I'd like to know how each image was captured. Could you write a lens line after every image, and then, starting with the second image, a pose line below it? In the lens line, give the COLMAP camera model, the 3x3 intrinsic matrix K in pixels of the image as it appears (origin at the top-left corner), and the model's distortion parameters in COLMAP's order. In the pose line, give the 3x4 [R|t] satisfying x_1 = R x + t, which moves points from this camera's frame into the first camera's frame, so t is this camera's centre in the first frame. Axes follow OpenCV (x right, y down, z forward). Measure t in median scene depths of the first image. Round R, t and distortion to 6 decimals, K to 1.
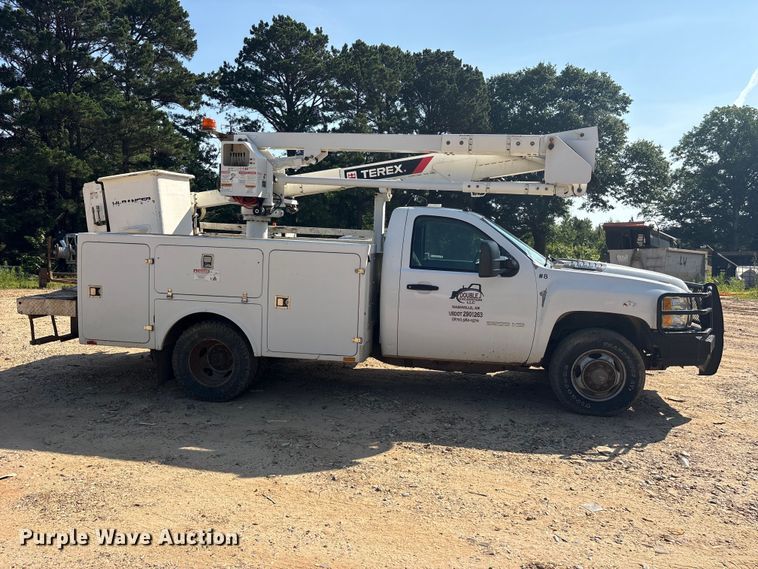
lens RADIAL K [[577.4, 0, 383.6], [0, 577.4, 274.3], [0, 0, 1]] dist [0.043758, -0.051959]
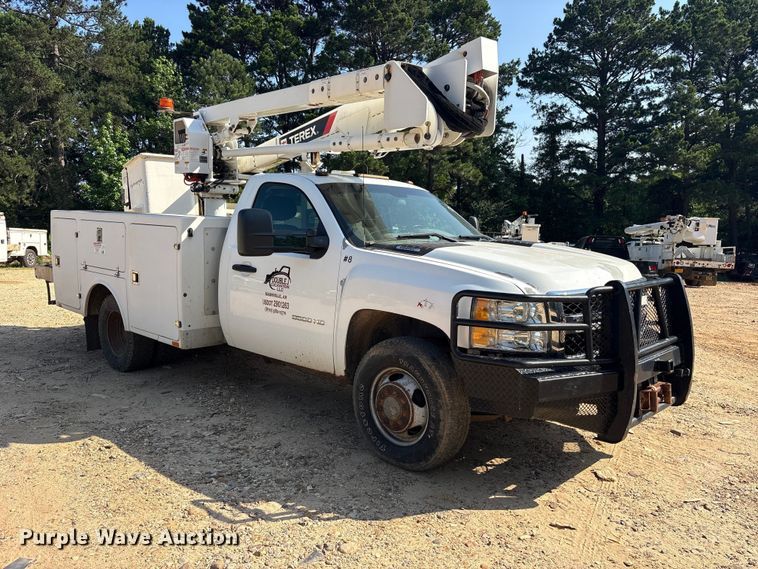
lens RADIAL K [[577.4, 0, 379.7], [0, 577.4, 282.9], [0, 0, 1]] dist [0.043758, -0.051959]
pose [[0.826370, 0.052782, -0.560649, 0.600773], [-0.038828, 0.998569, 0.036780, 0.004509], [0.561787, -0.008625, 0.827237, 0.356576]]
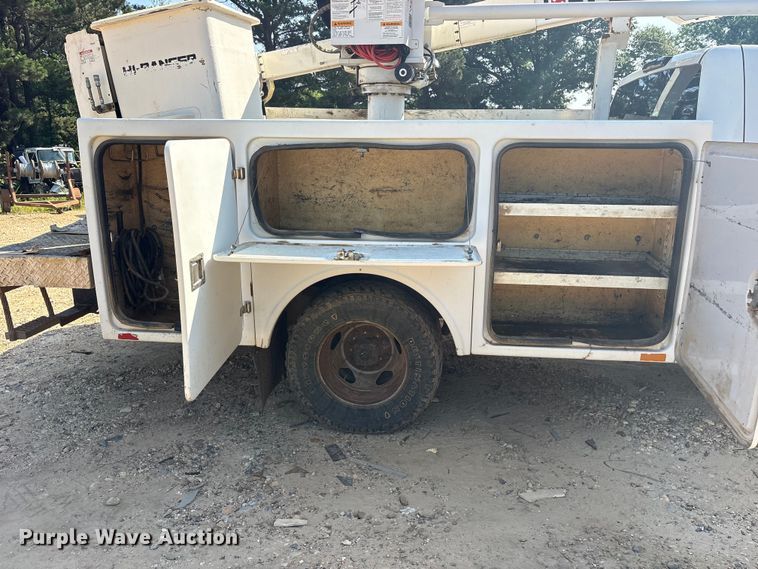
lens RADIAL K [[577.4, 0, 380.8], [0, 577.4, 270.9], [0, 0, 1]] dist [0.043758, -0.051959]
pose [[0.998551, -0.039481, 0.036578, -0.262997], [0.033572, 0.988110, 0.150041, -0.008922], [-0.042067, -0.148596, 0.988003, 0.438015]]
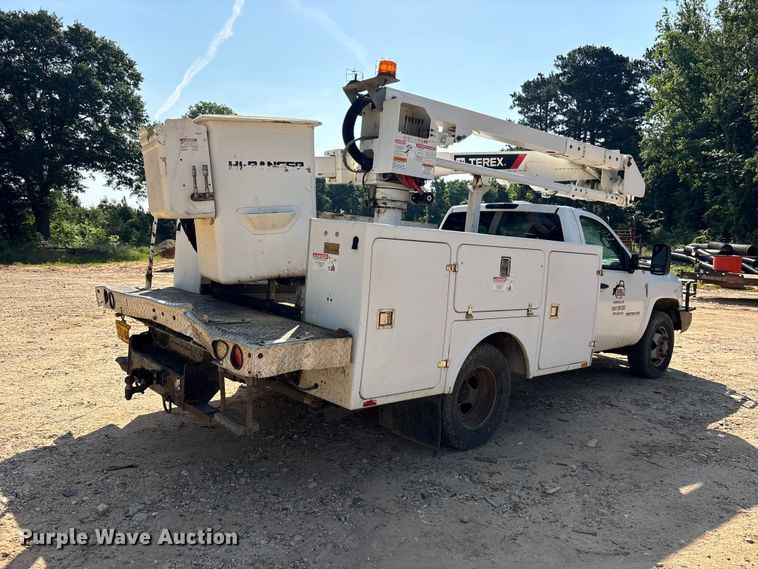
lens RADIAL K [[577.4, 0, 383.4], [0, 577.4, 276.6], [0, 0, 1]] dist [0.043758, -0.051959]
pose [[0.634032, -0.037971, 0.772374, -0.854422], [0.007223, 0.999041, 0.043185, -0.036398], [-0.773273, -0.021802, 0.633698, 0.546084]]
